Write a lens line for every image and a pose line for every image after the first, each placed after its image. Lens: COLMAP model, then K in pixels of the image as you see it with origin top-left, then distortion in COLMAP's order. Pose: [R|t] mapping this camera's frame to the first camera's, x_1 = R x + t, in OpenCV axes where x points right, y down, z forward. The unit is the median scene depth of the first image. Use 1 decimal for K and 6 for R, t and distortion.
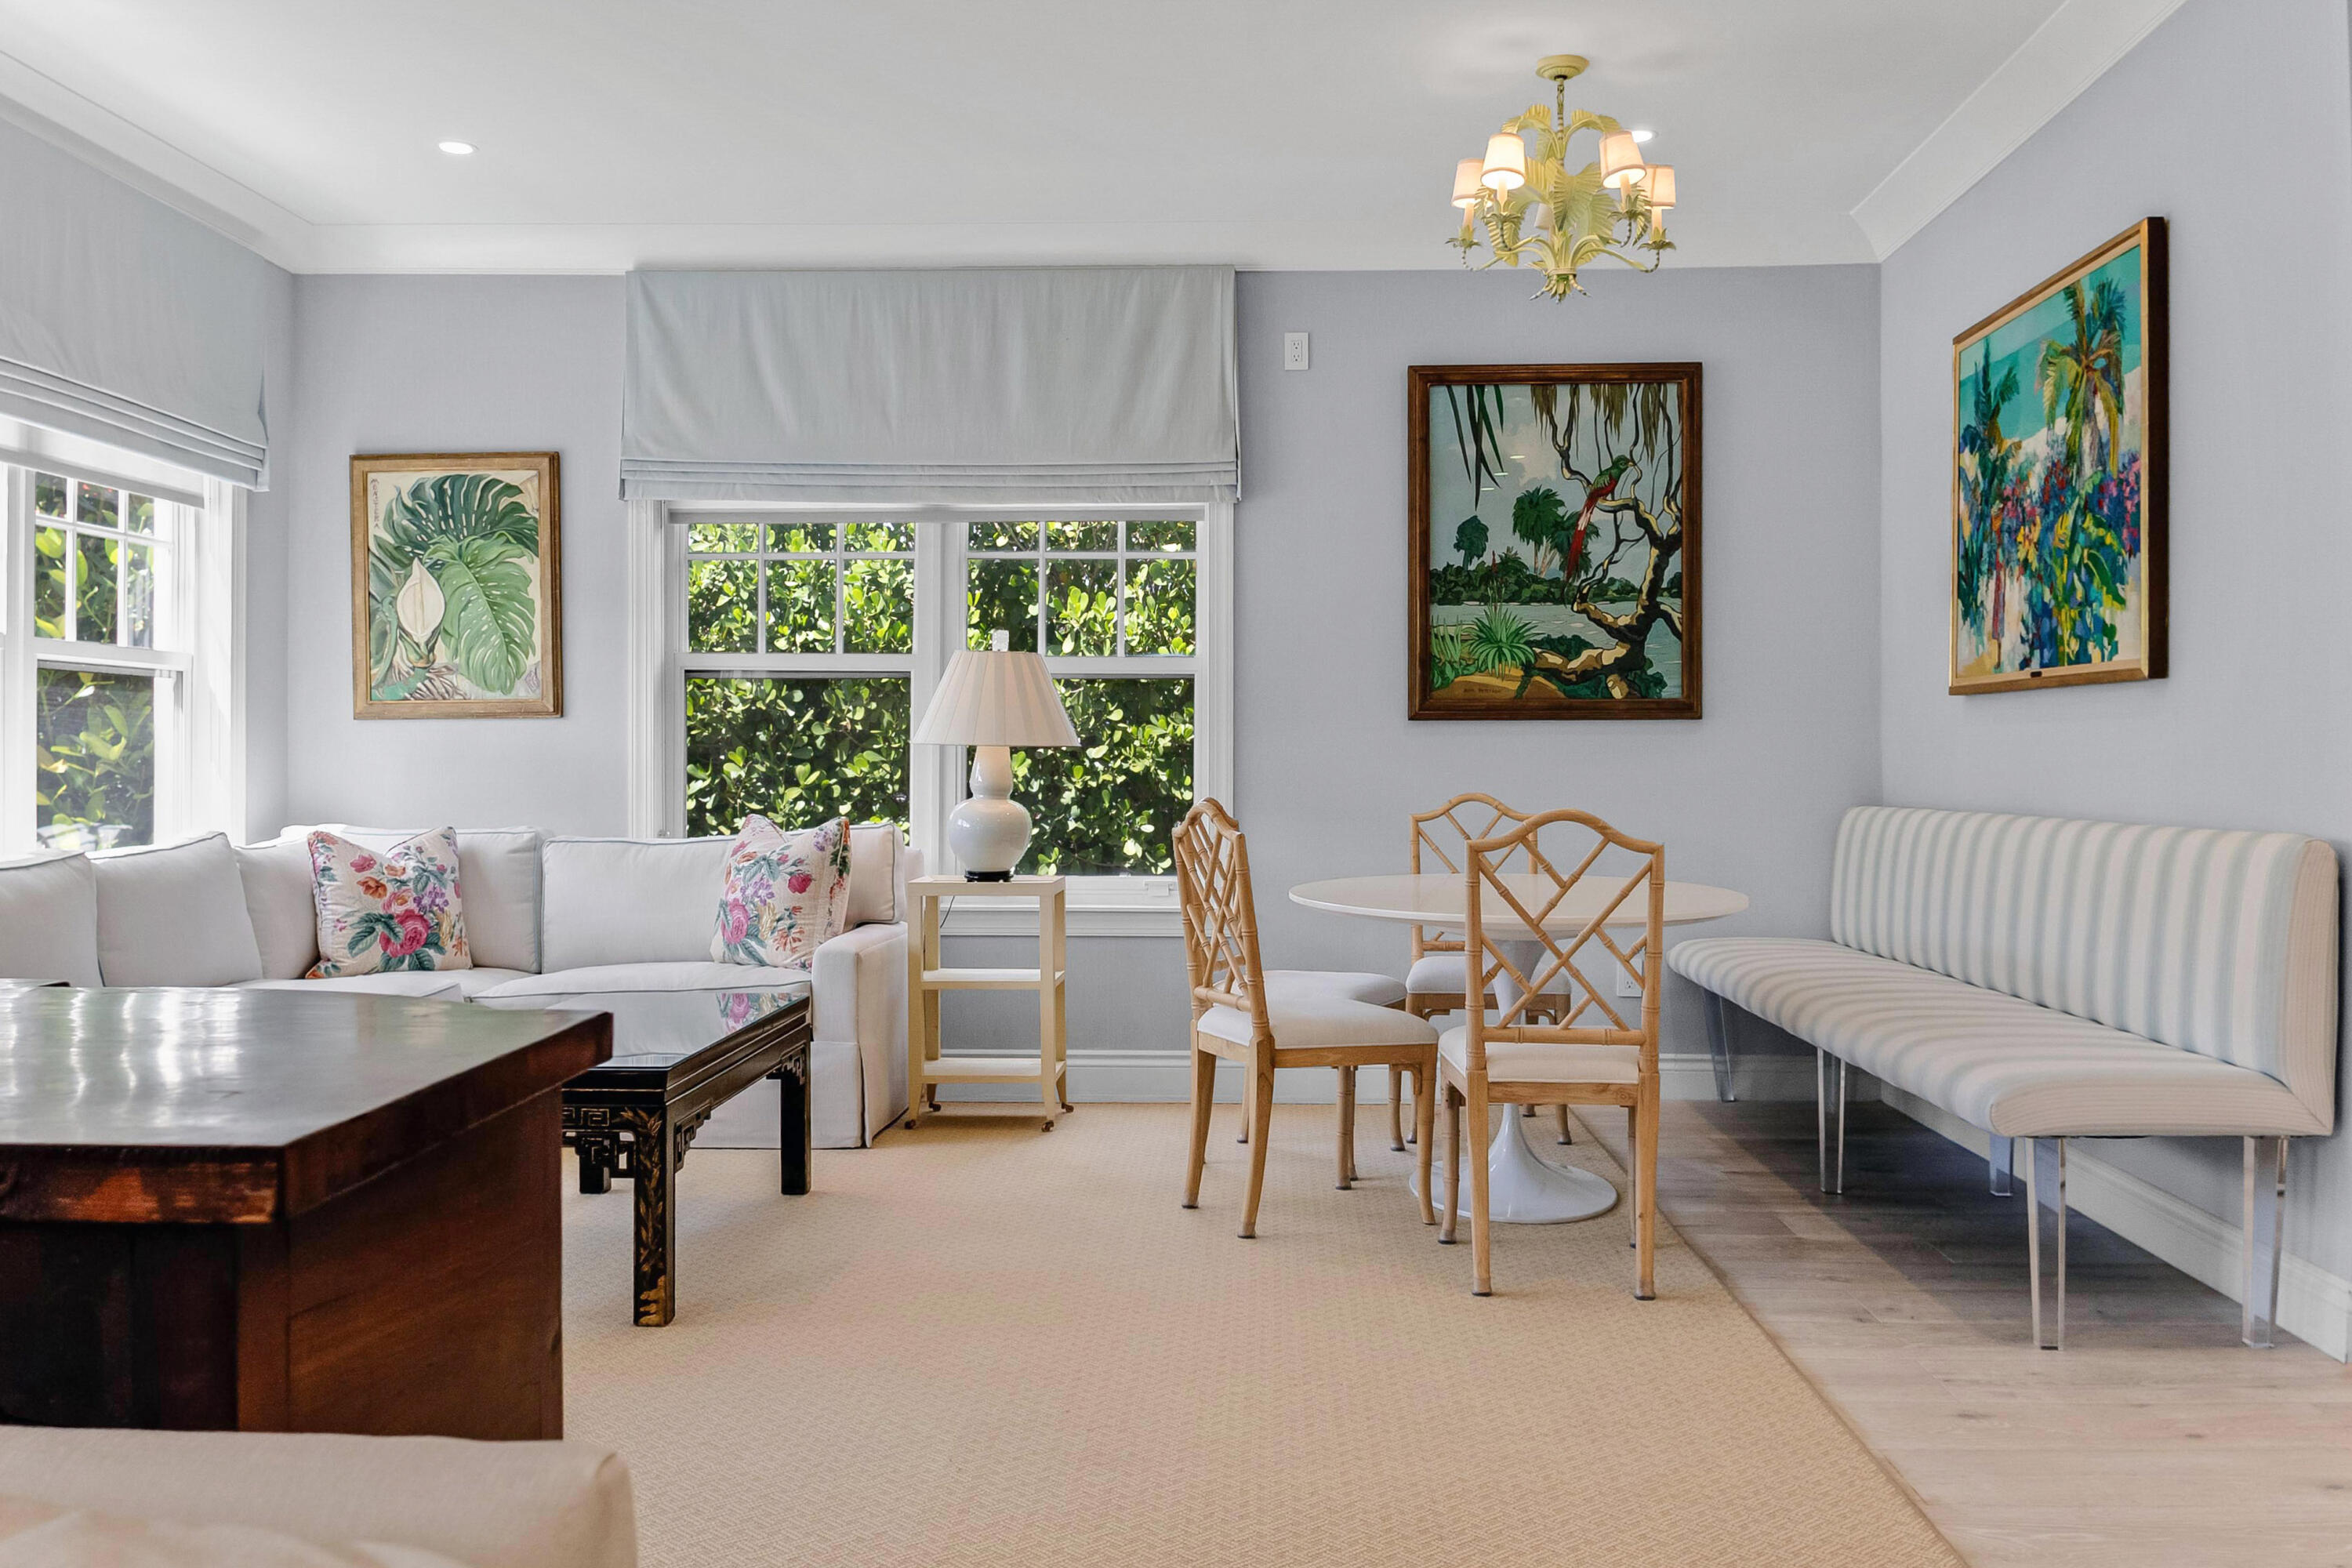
lens RADIAL K [[2053.5, 0, 1176.0], [0, 2053.5, 784.0], [0, 0, 1]] dist [0.048688, -0.008529]
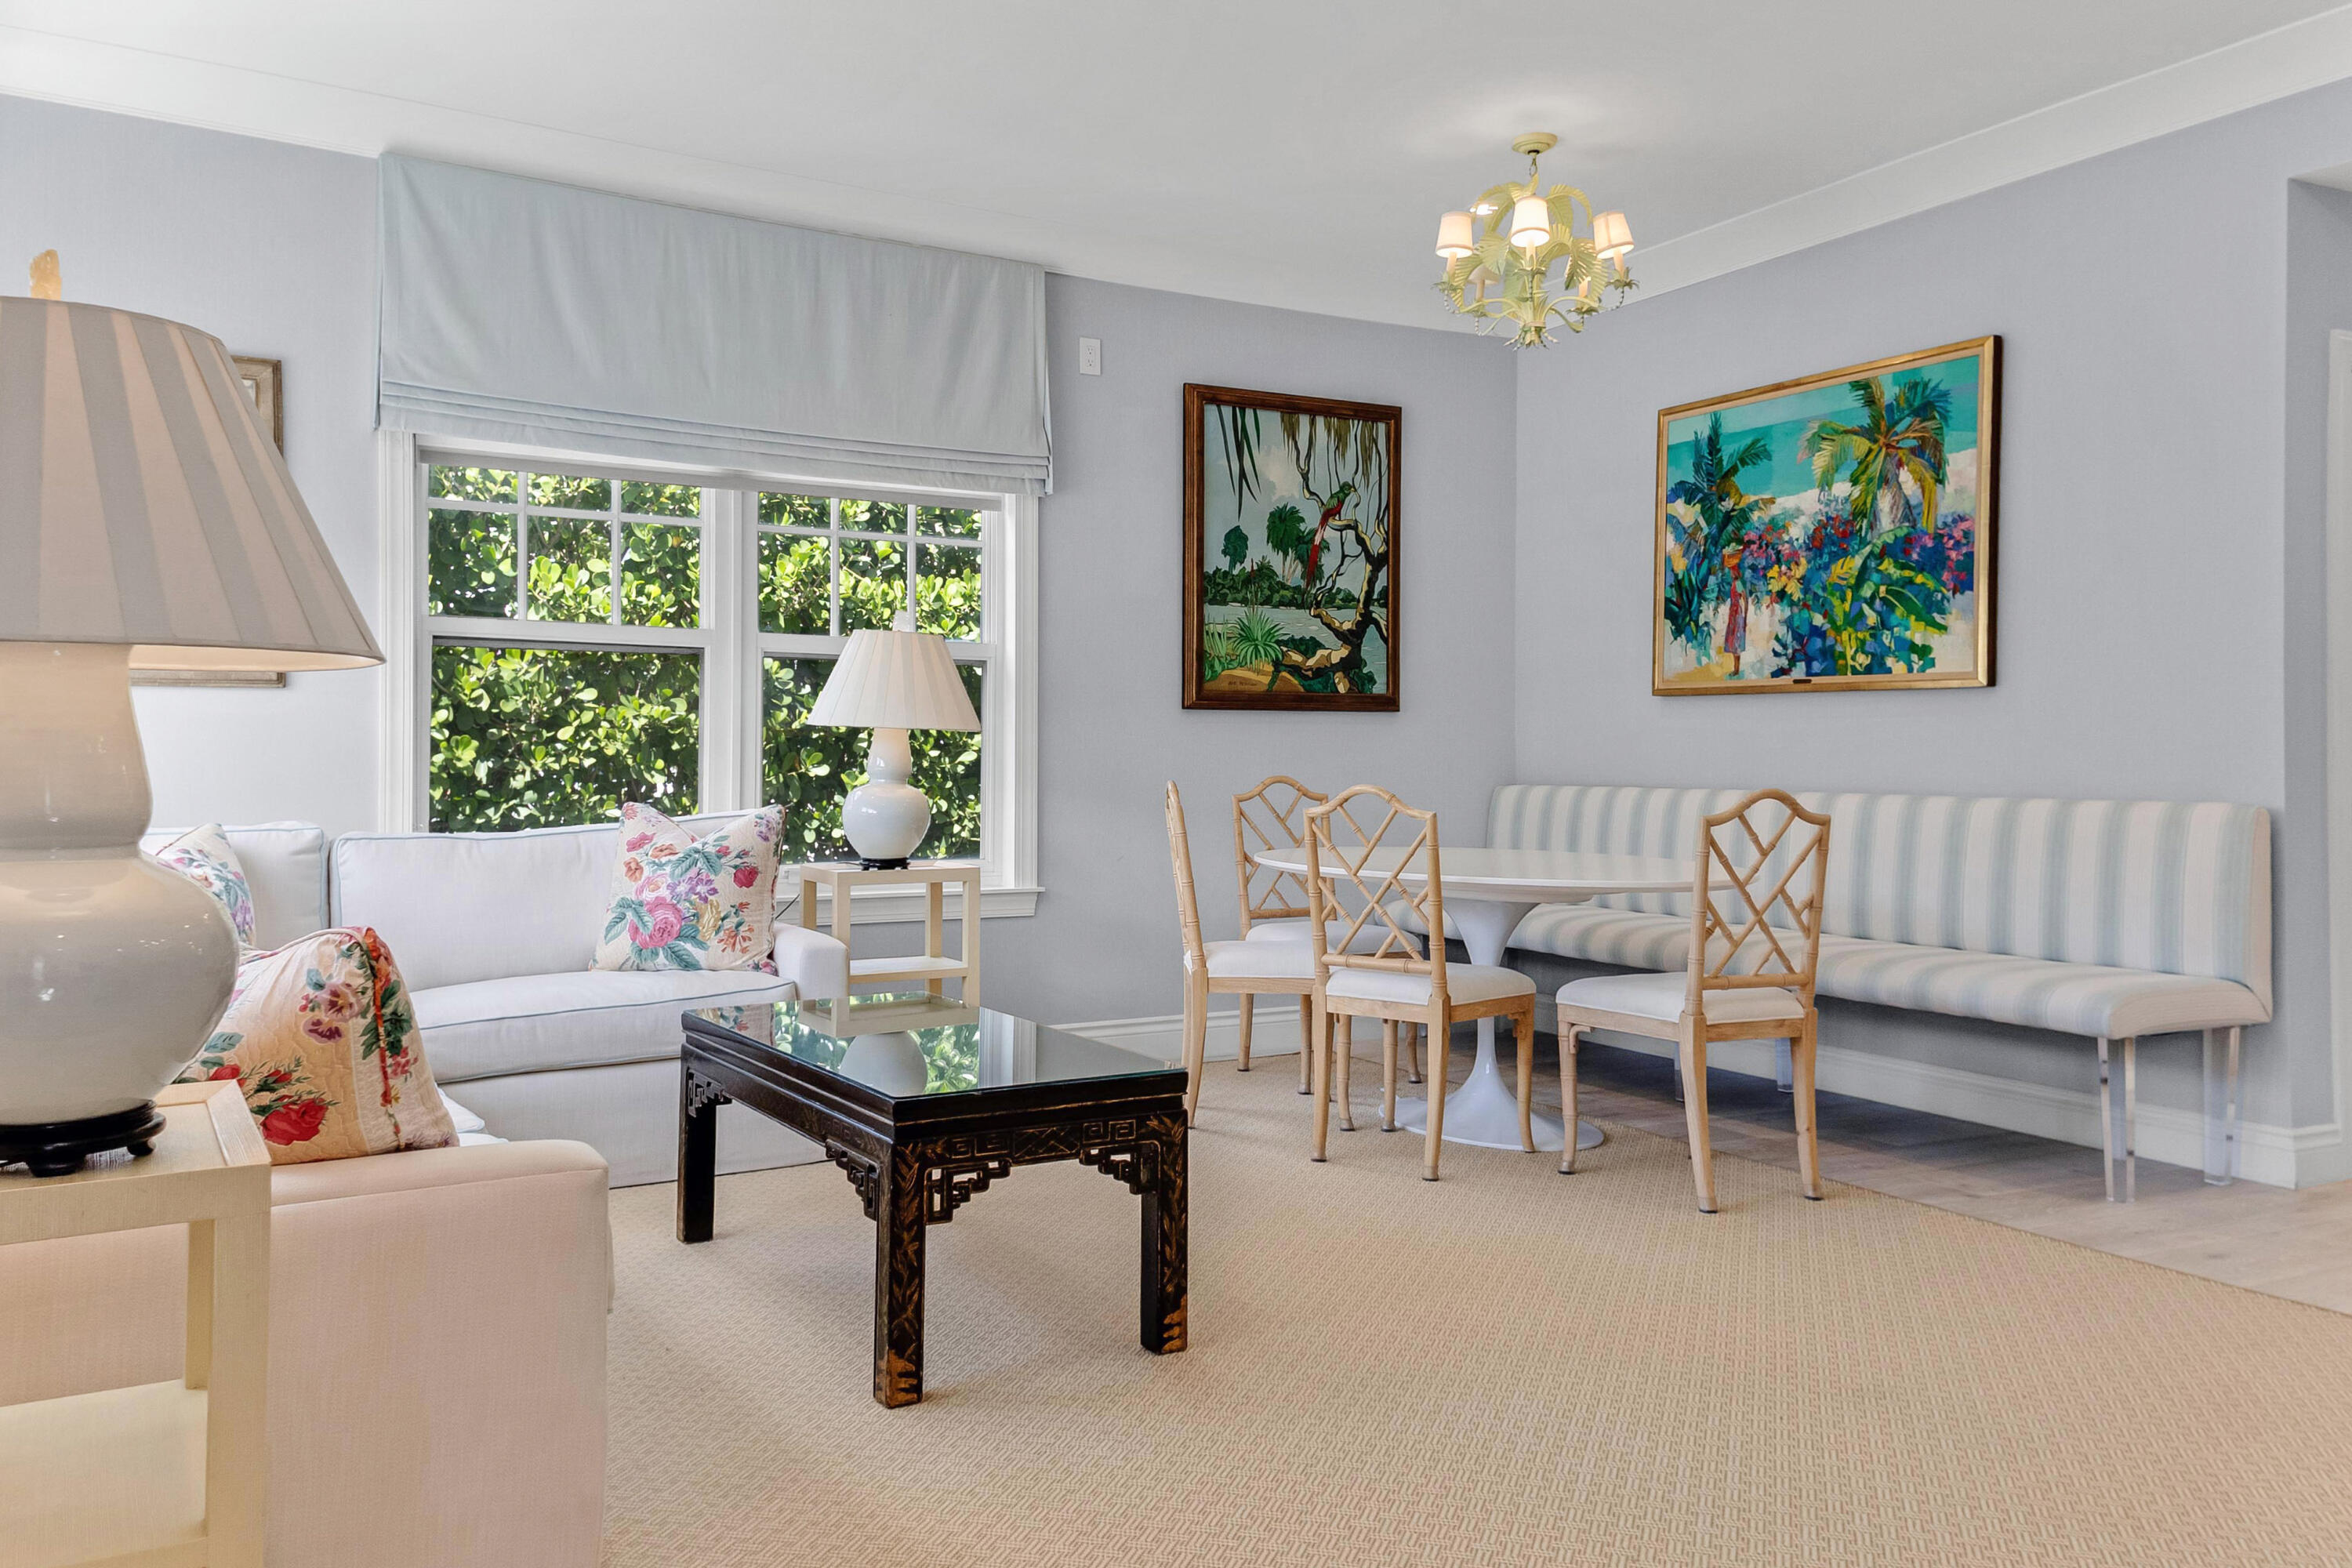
lens RADIAL K [[1868.6, 0, 1176.0], [0, 1868.6, 784.0], [0, 0, 1]] dist [0.185240, 0.002289]
pose [[0.840318, -0.008011, 0.542034, -0.434251], [0.002159, 0.999932, 0.011432, -0.002553], [-0.542089, -0.008436, 0.840279, 0.166176]]
